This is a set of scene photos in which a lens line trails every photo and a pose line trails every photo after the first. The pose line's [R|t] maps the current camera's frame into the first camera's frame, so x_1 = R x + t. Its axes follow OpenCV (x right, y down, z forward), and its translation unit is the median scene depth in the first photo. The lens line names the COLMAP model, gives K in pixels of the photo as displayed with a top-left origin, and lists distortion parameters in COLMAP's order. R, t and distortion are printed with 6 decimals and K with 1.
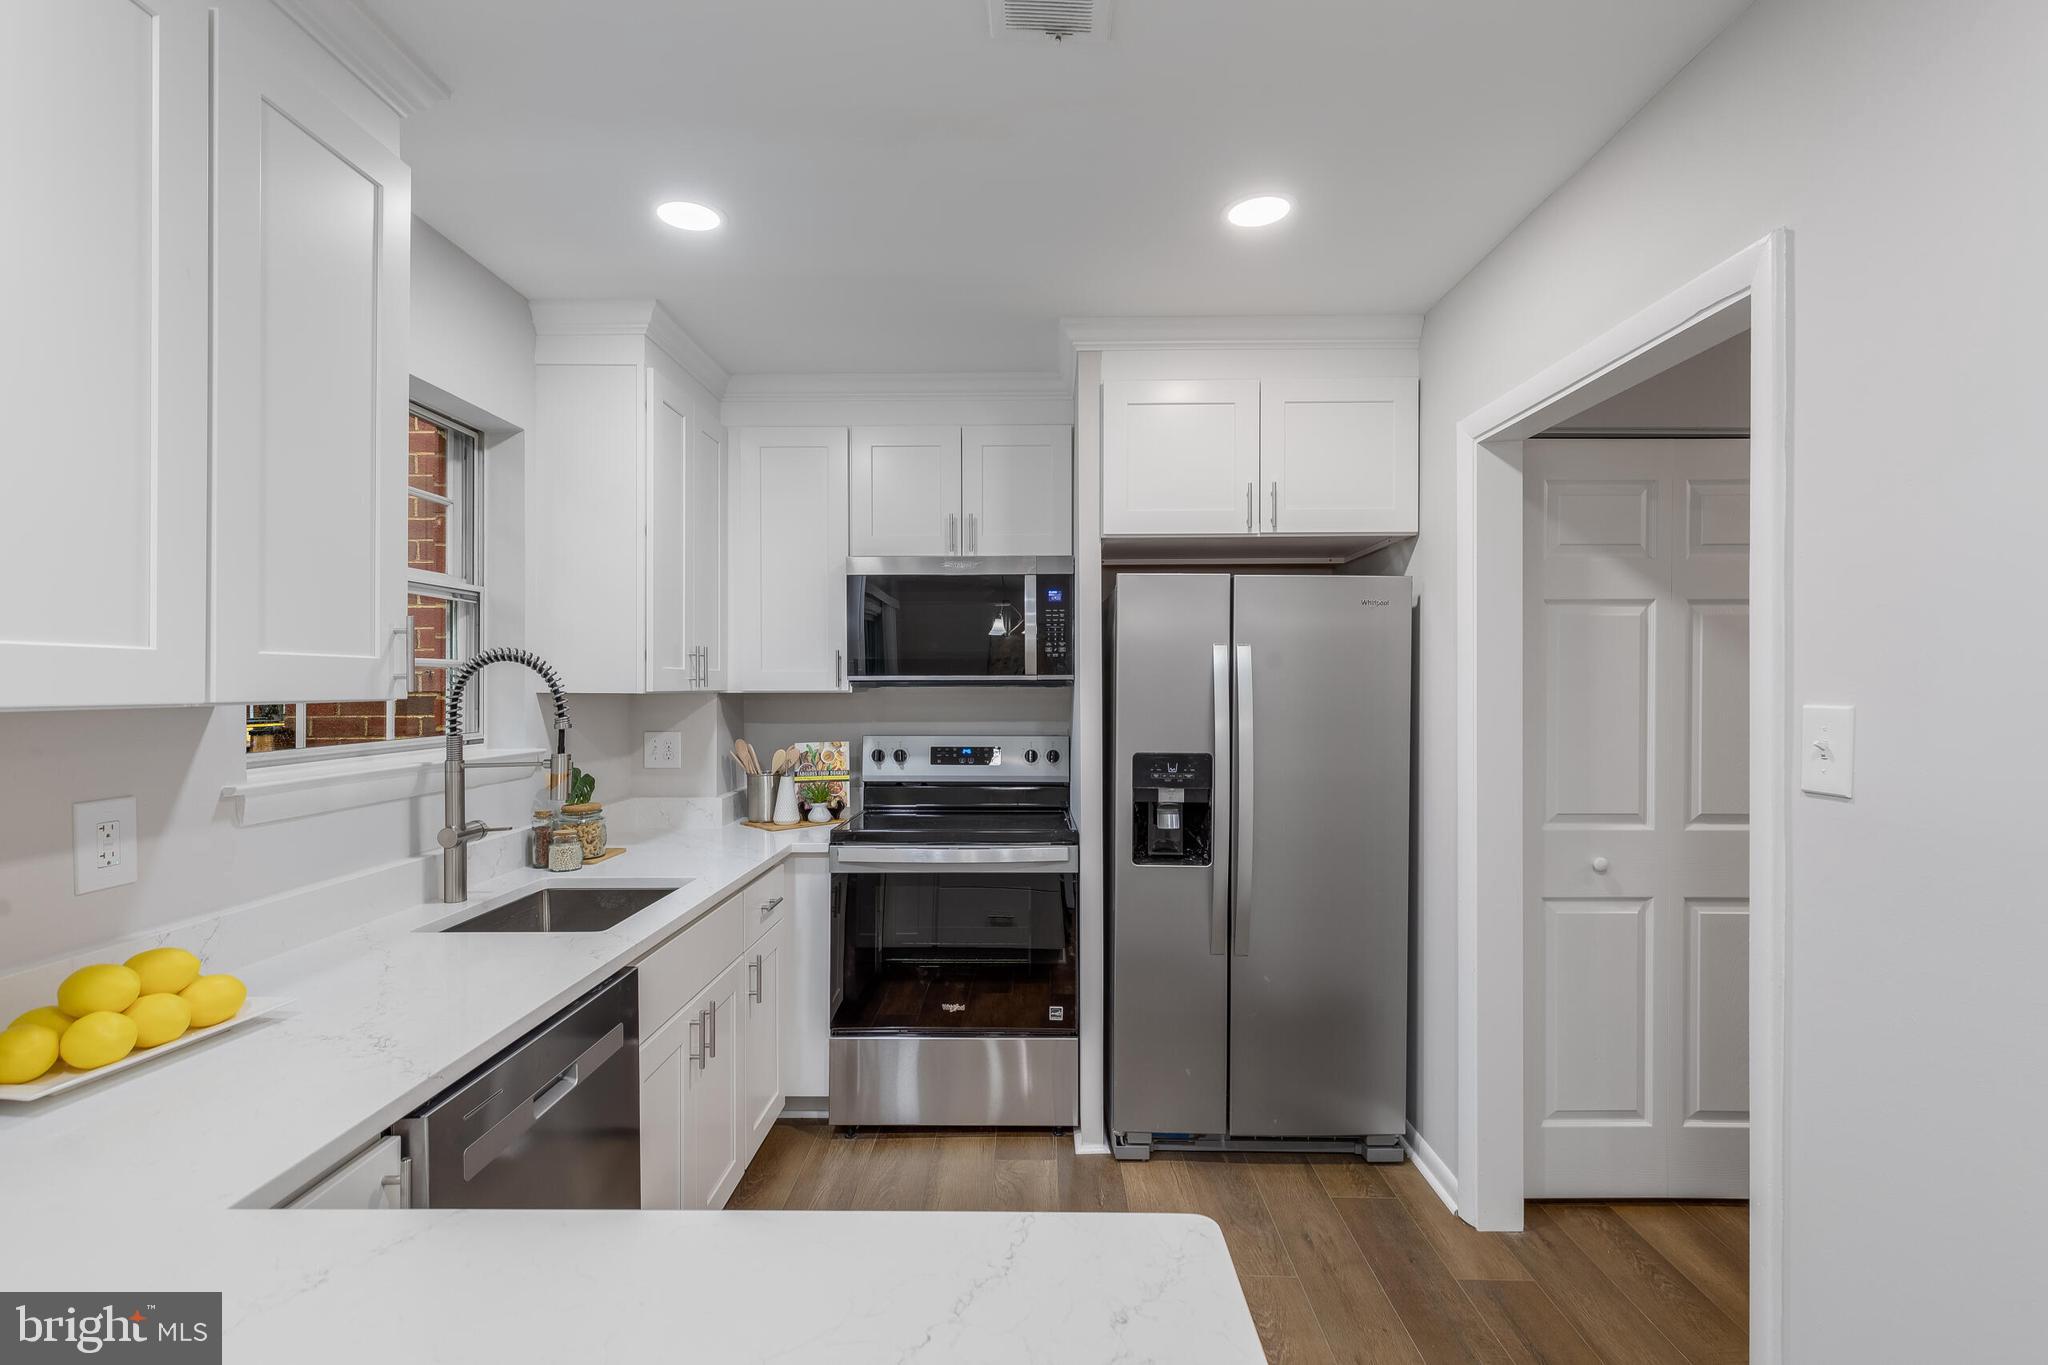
lens RADIAL K [[925.6, 0, 1024.0], [0, 925.6, 682.5], [0, 0, 1]] dist [0.018438, -0.000476]
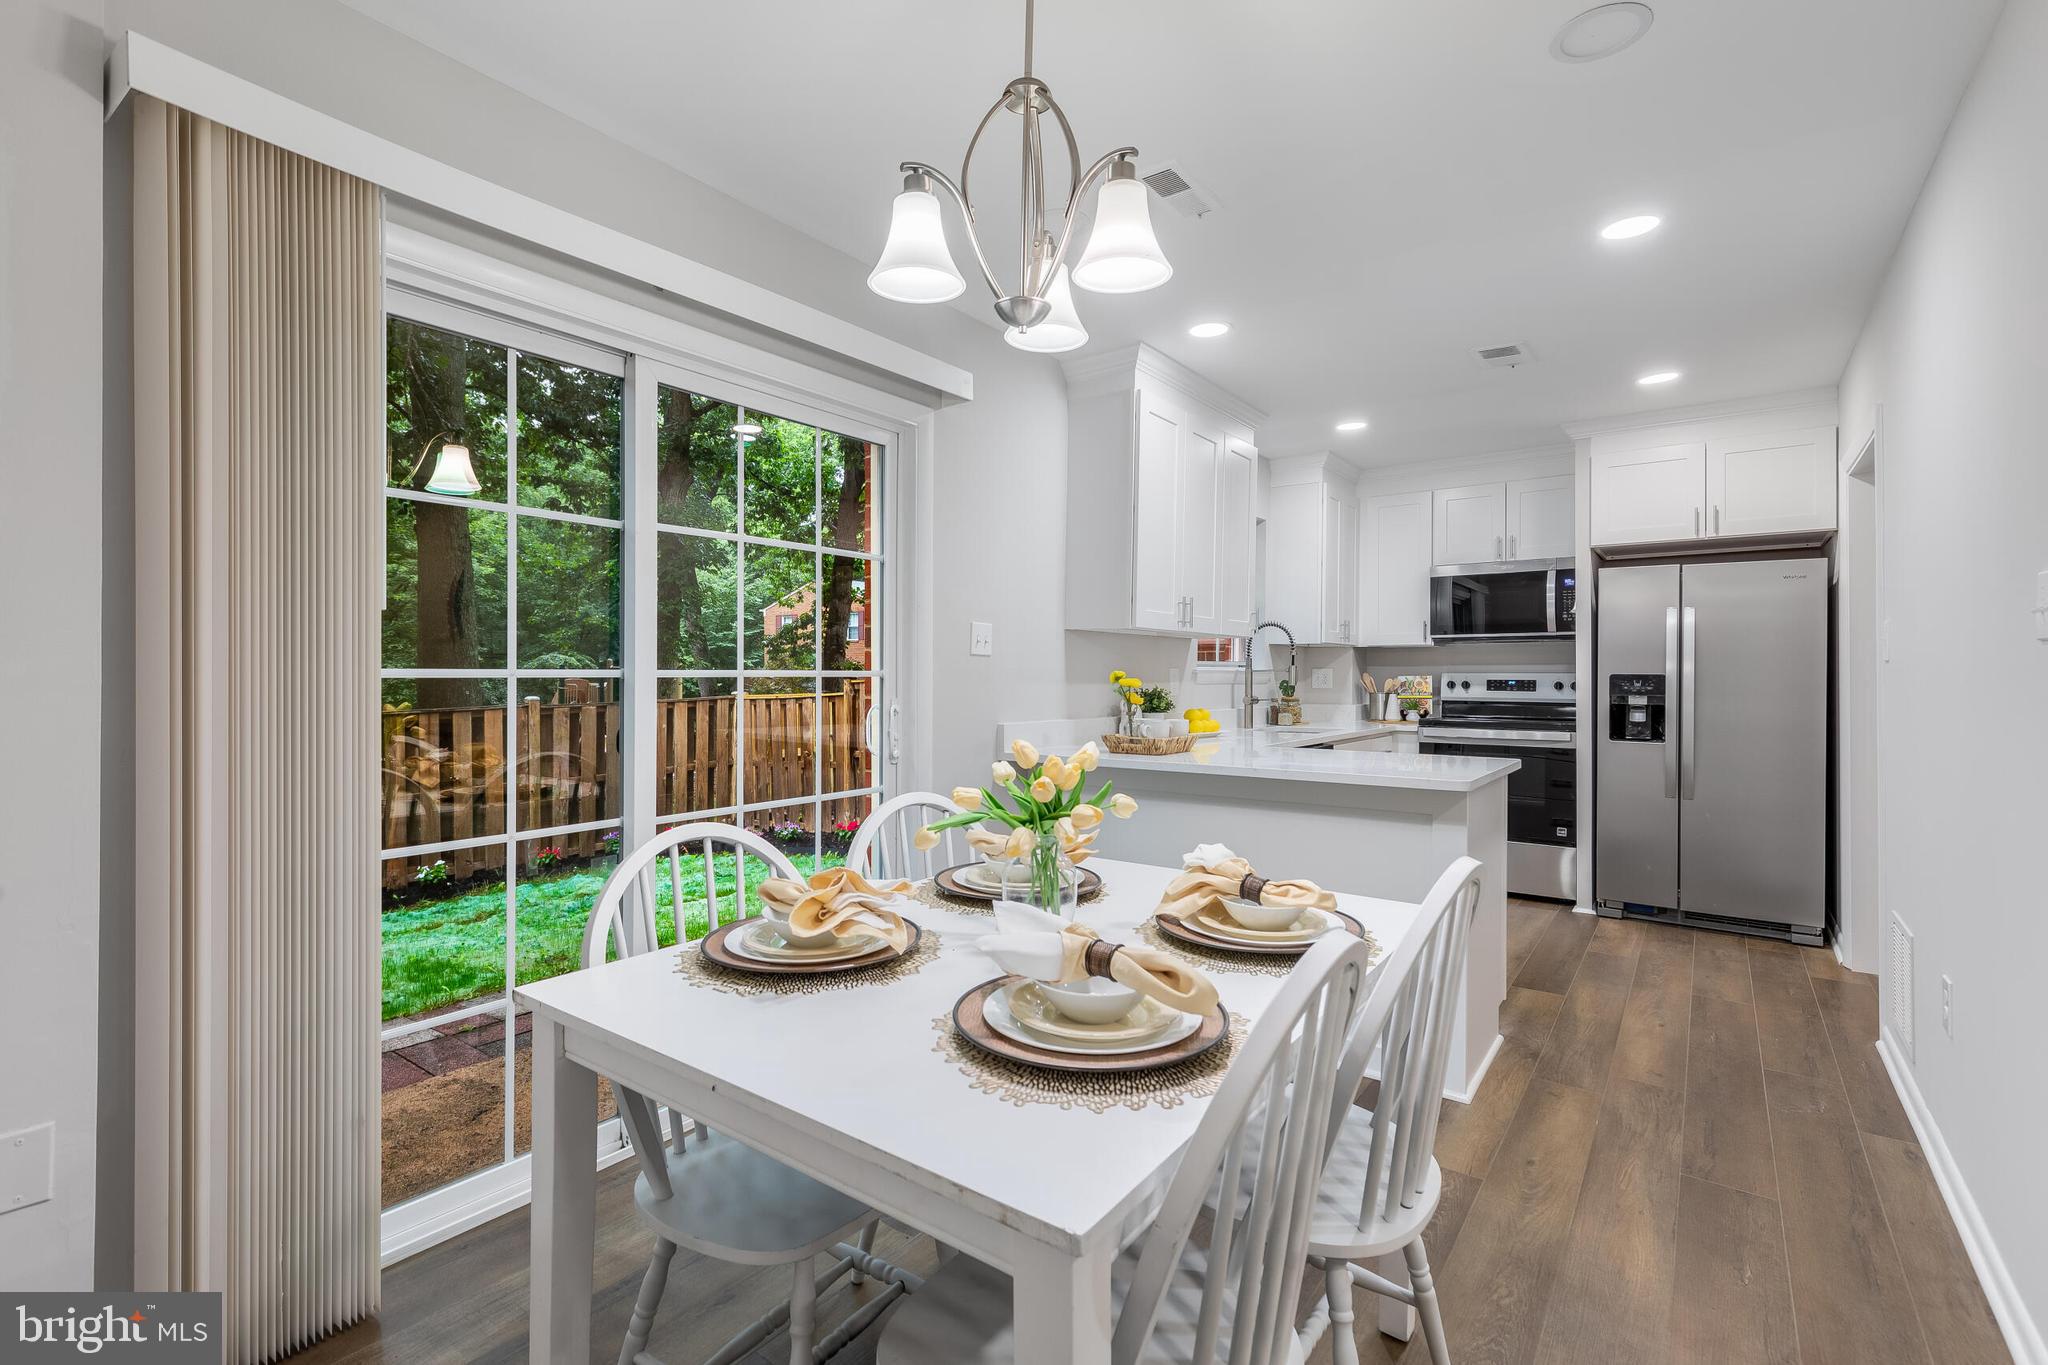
lens RADIAL K [[927.1, 0, 1025.6], [0, 927.1, 670.5], [0, 0, 1]] dist [0.001265, -0.000105]
pose [[0.814506, 0.001355, -0.580153, 0.230836], [-0.003717, 0.999989, -0.002882, 0.078076], [0.580143, 0.004504, 0.814502, -0.984943]]
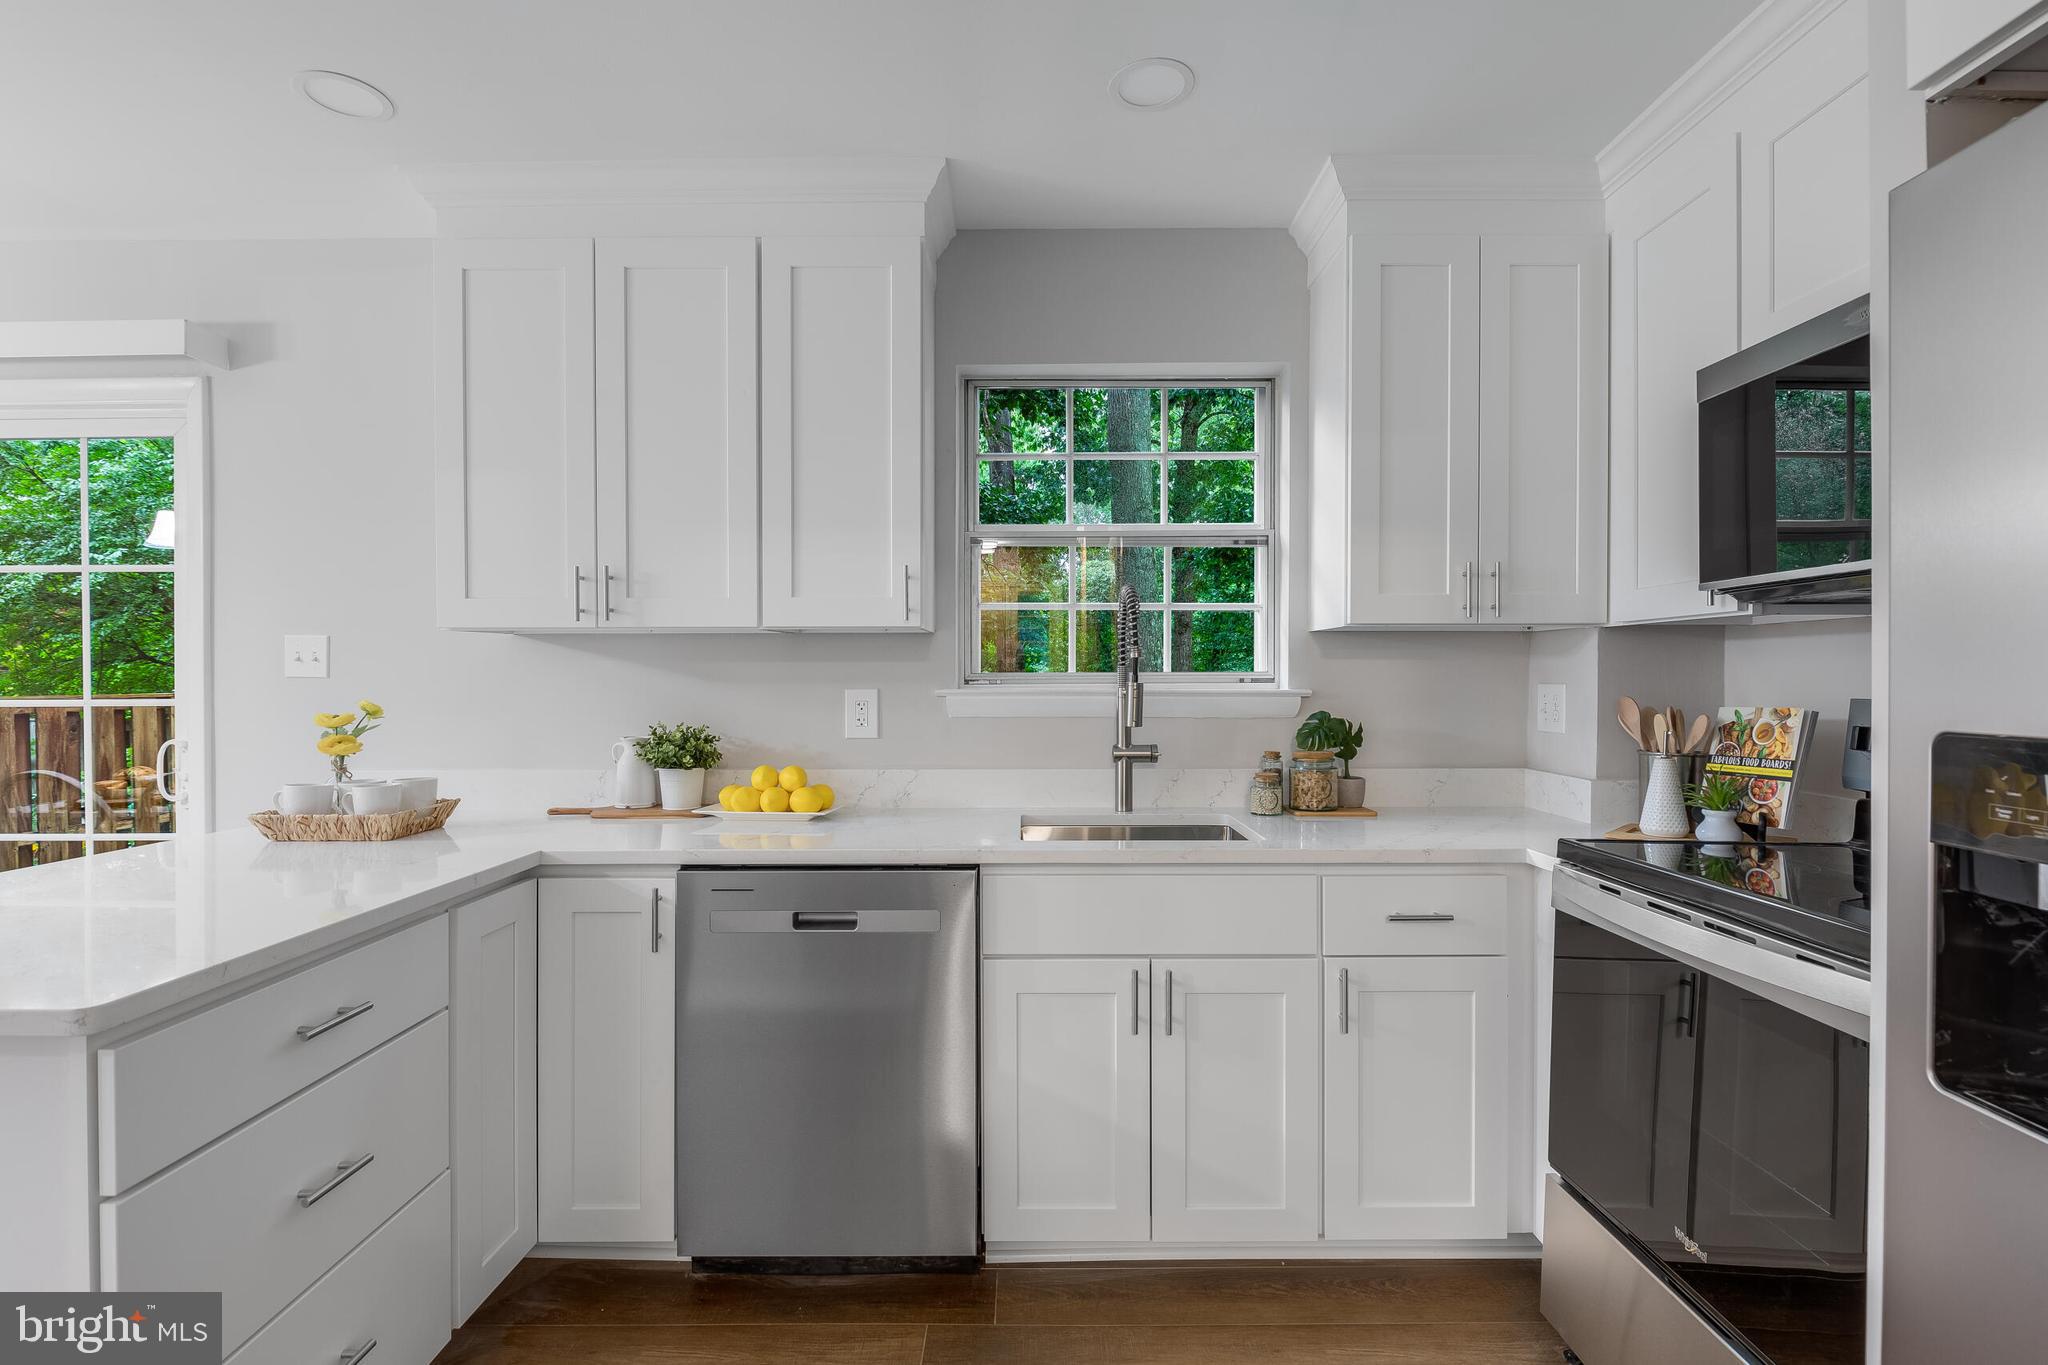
lens RADIAL K [[948.8, 0, 1024.0], [0, 948.8, 682.5], [0, 0, 1]] dist [0.002008, 0.000130]
pose [[0.016979, 0.005058, -0.999843, 0.437689], [0.004219, 0.999978, 0.005130, 0.055952], [0.999847, -0.004306, 0.016957, 0.683330]]
